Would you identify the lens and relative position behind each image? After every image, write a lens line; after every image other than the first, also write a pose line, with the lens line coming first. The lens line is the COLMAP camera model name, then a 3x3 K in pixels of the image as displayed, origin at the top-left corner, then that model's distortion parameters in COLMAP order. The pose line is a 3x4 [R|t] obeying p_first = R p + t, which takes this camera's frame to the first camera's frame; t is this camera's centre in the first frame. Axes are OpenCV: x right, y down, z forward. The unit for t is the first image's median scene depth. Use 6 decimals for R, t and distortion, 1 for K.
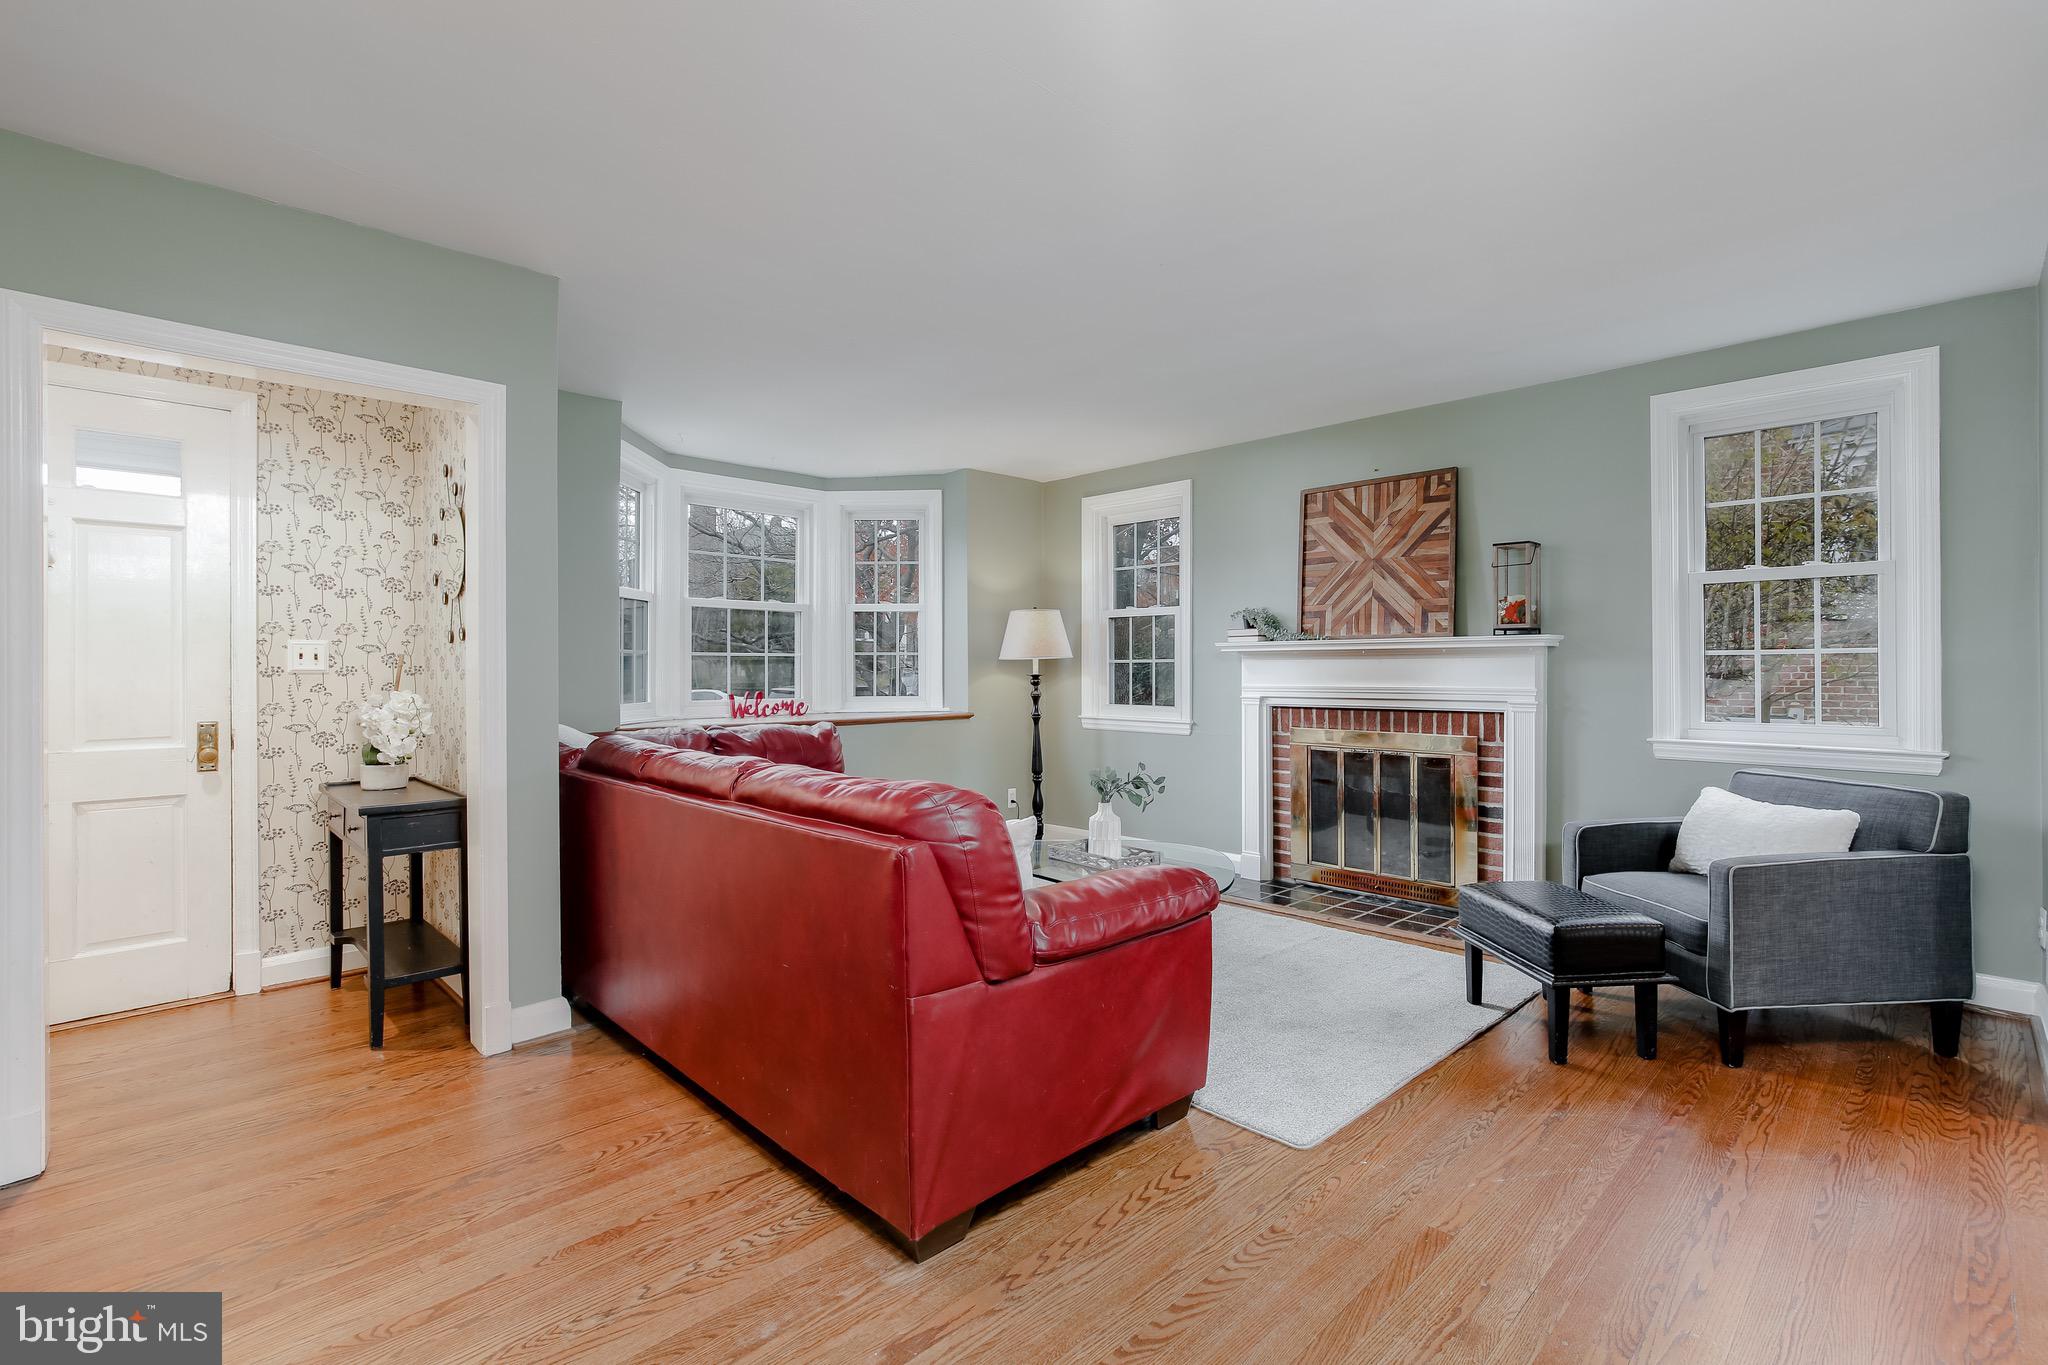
lens RADIAL K [[935.5, 0, 1029.0], [0, 935.5, 666.7], [0, 0, 1]] dist [-0.006563, -0.000701]
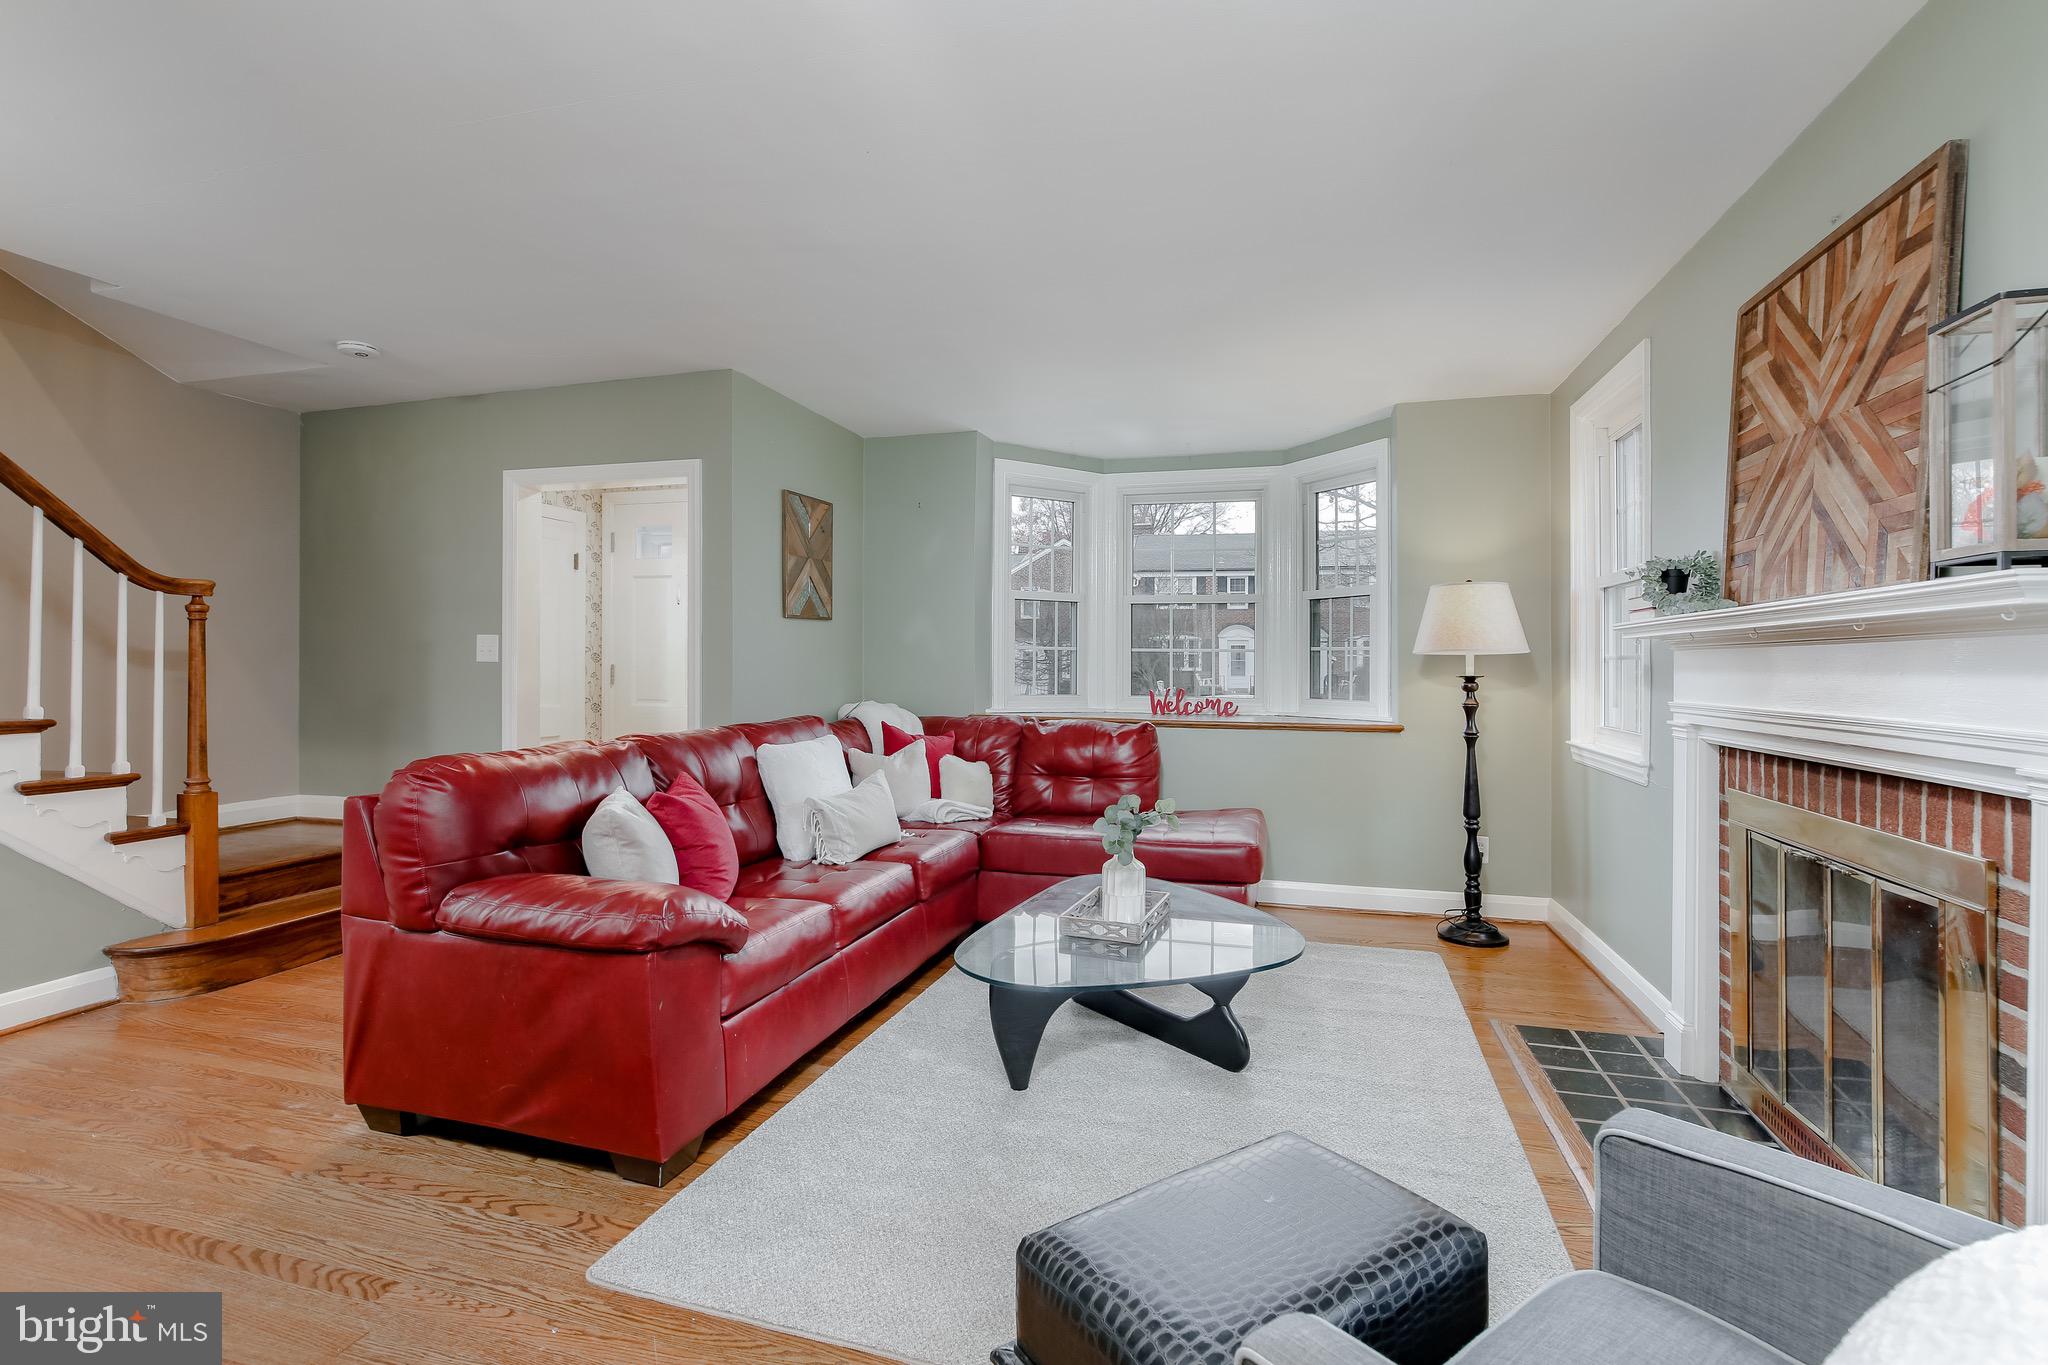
lens RADIAL K [[935.5, 0, 1029.0], [0, 935.5, 666.7], [0, 0, 1]] dist [-0.006563, -0.000701]
pose [[0.495258, 0.009394, -0.868695, 0.600000], [-0.007768, 0.999949, 0.006384, -0.000530], [0.868711, 0.003586, 0.495306, 0.488359]]
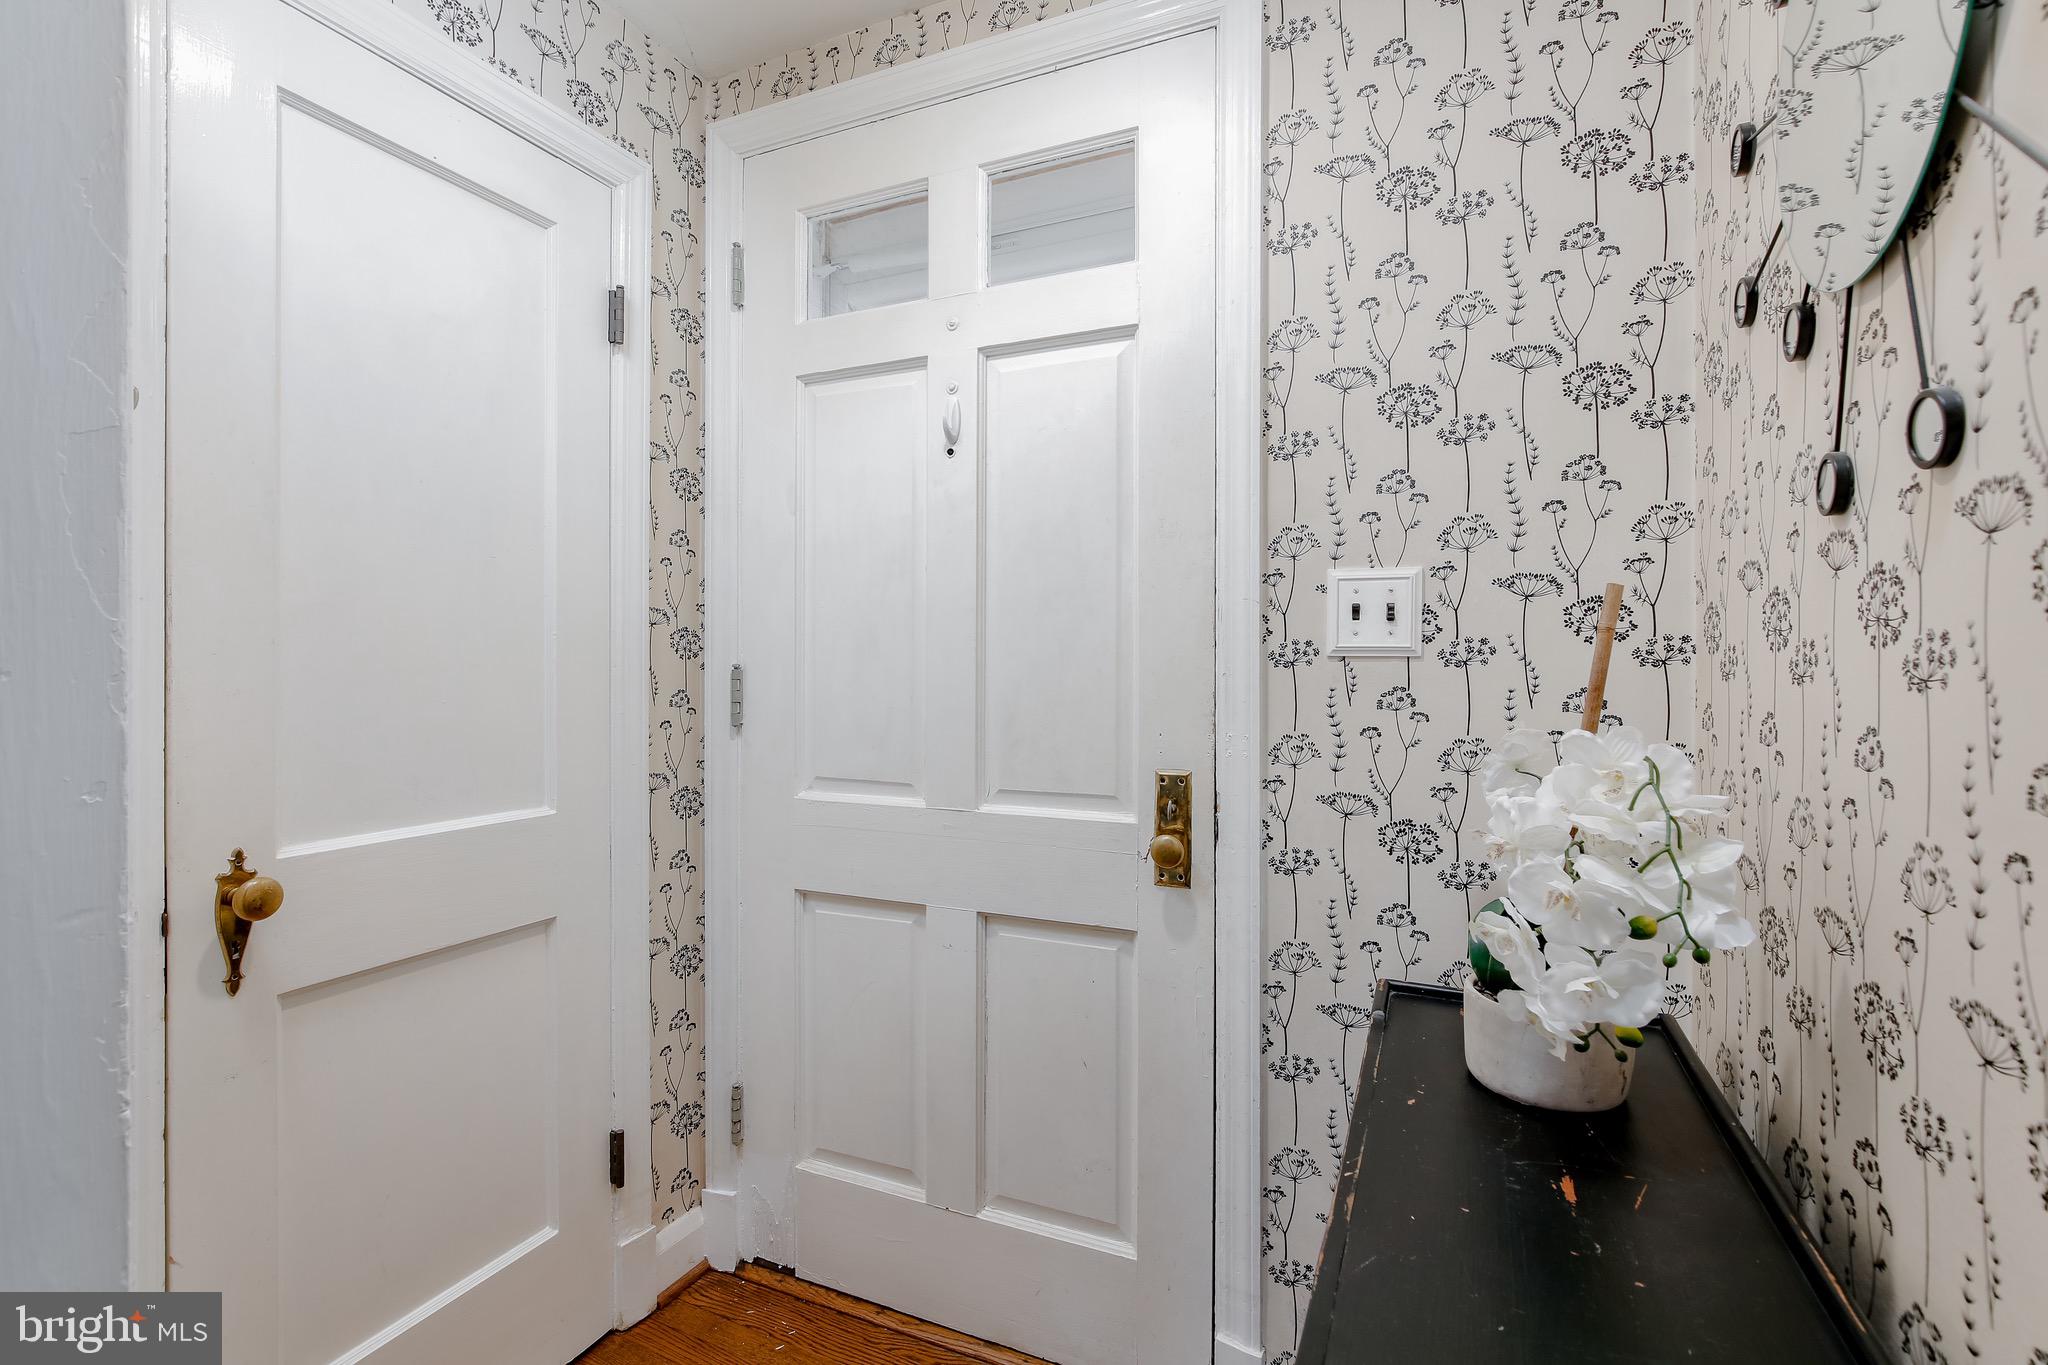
lens RADIAL K [[935.5, 0, 1029.0], [0, 935.5, 666.7], [0, 0, 1]] dist [-0.006563, -0.000701]
pose [[0.373315, 0.005661, -0.927687, -0.389474], [-0.003953, 0.999982, 0.004511, 0.007624], [0.927696, 0.001983, 0.373331, 0.595485]]
